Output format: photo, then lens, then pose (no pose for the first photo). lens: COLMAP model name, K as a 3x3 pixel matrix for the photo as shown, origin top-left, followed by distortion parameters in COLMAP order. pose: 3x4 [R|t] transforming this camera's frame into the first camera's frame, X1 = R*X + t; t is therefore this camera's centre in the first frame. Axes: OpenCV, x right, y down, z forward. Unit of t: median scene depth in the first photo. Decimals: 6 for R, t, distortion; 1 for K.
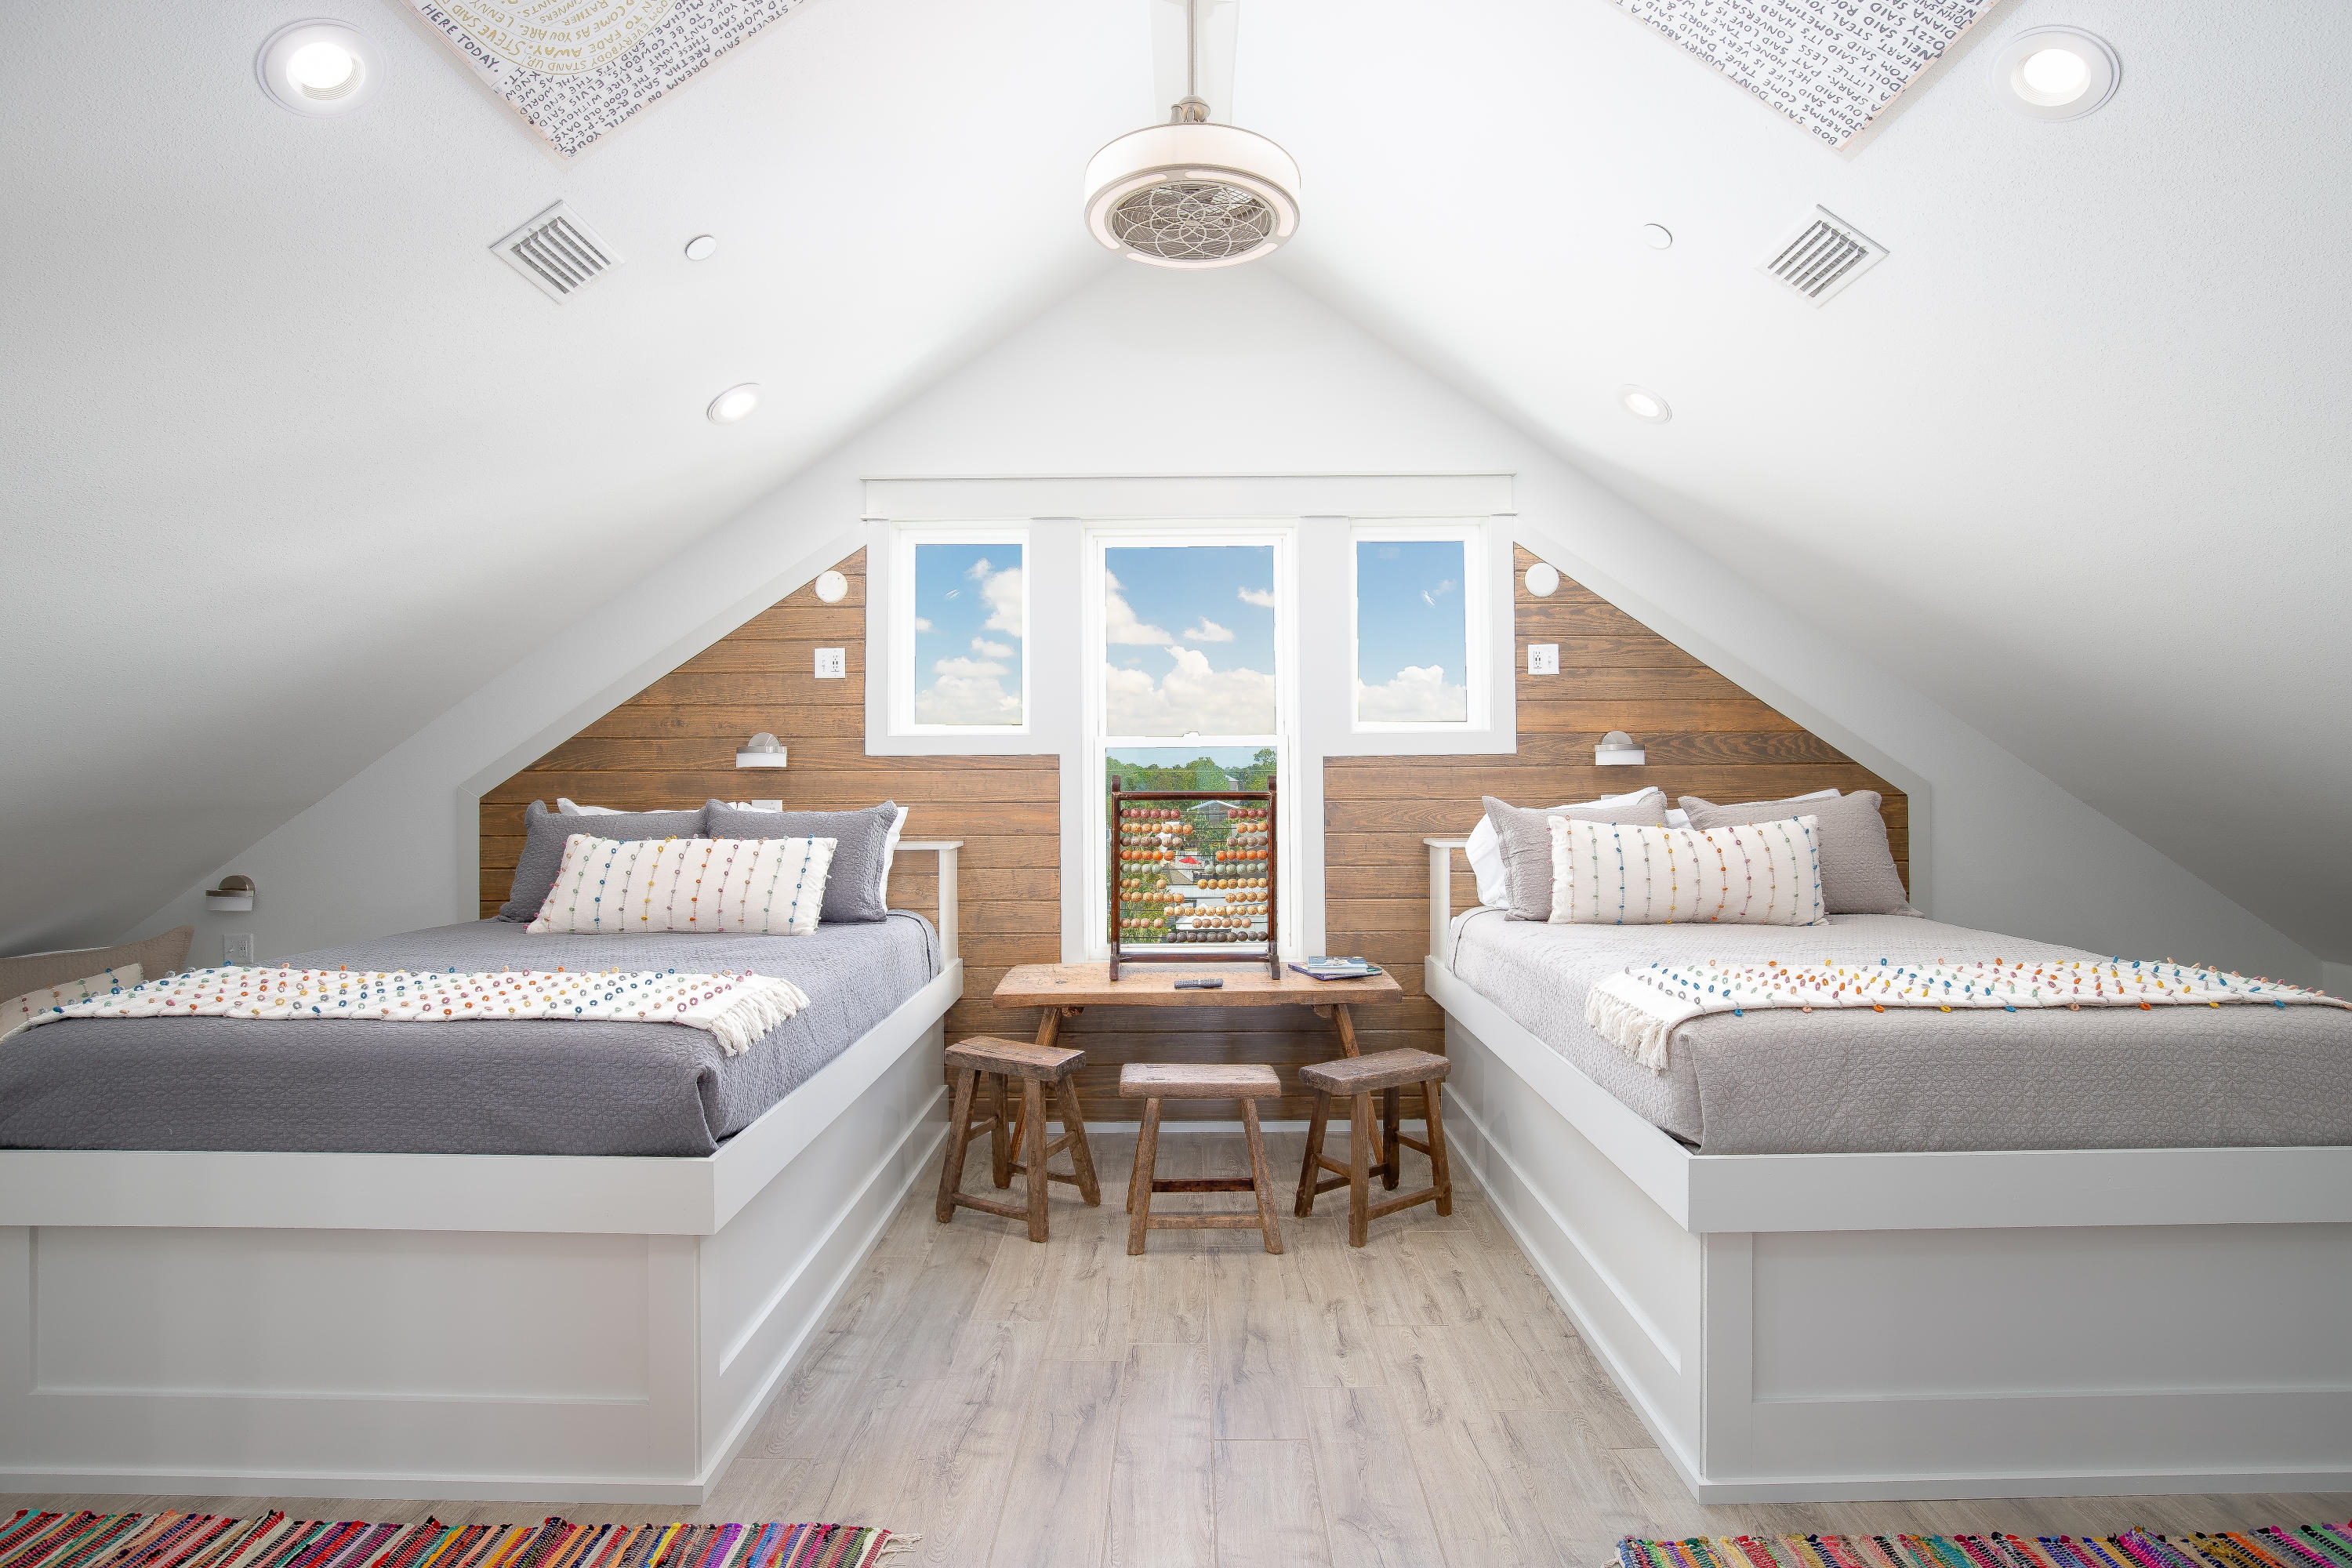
lens RADIAL K [[1179.4, 0, 1182.4], [0, 1179.4, 770.1], [0, 0, 1]] dist [-0.022022, -0.000201]
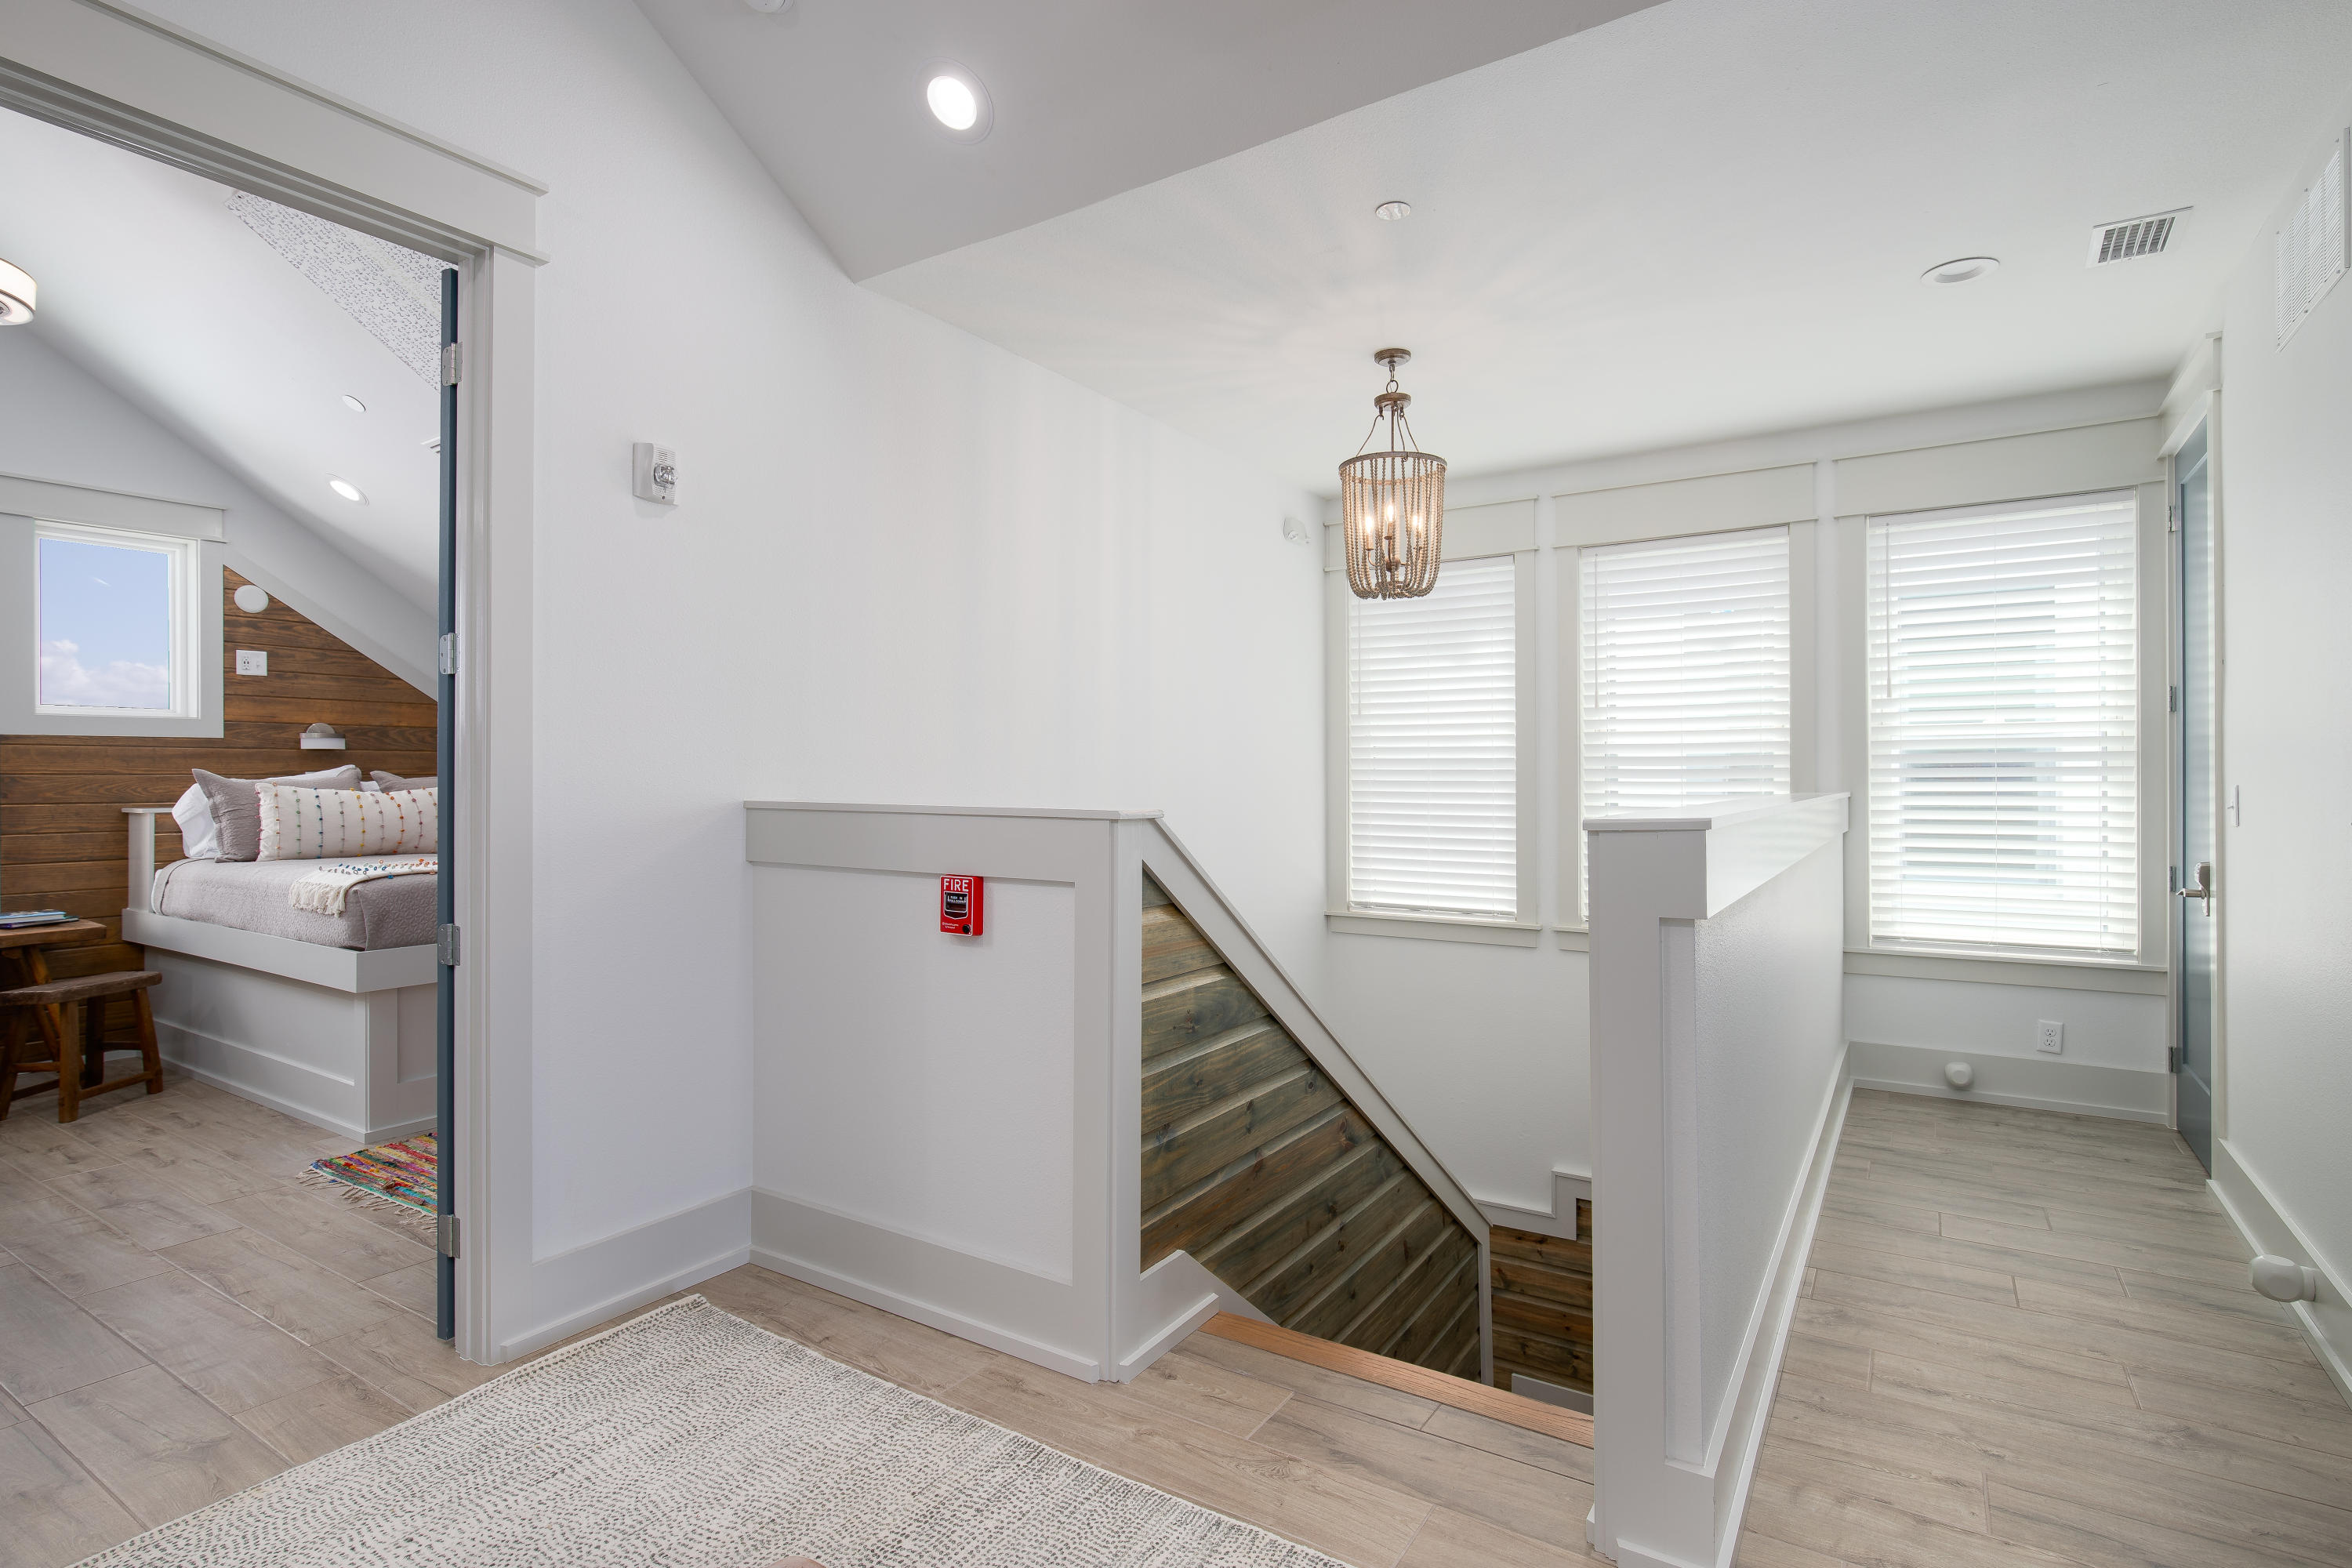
lens RADIAL K [[1140.0, 0, 1190.0], [0, 1140.0, 762.9], [0, 0, 1]] dist [0.003016, -0.000421]
pose [[0.542297, 0.014321, 0.840065, -0.187822], [-0.007118, 0.999897, -0.012451, 0.021780], [-0.840157, 0.000772, 0.542343, -0.546046]]
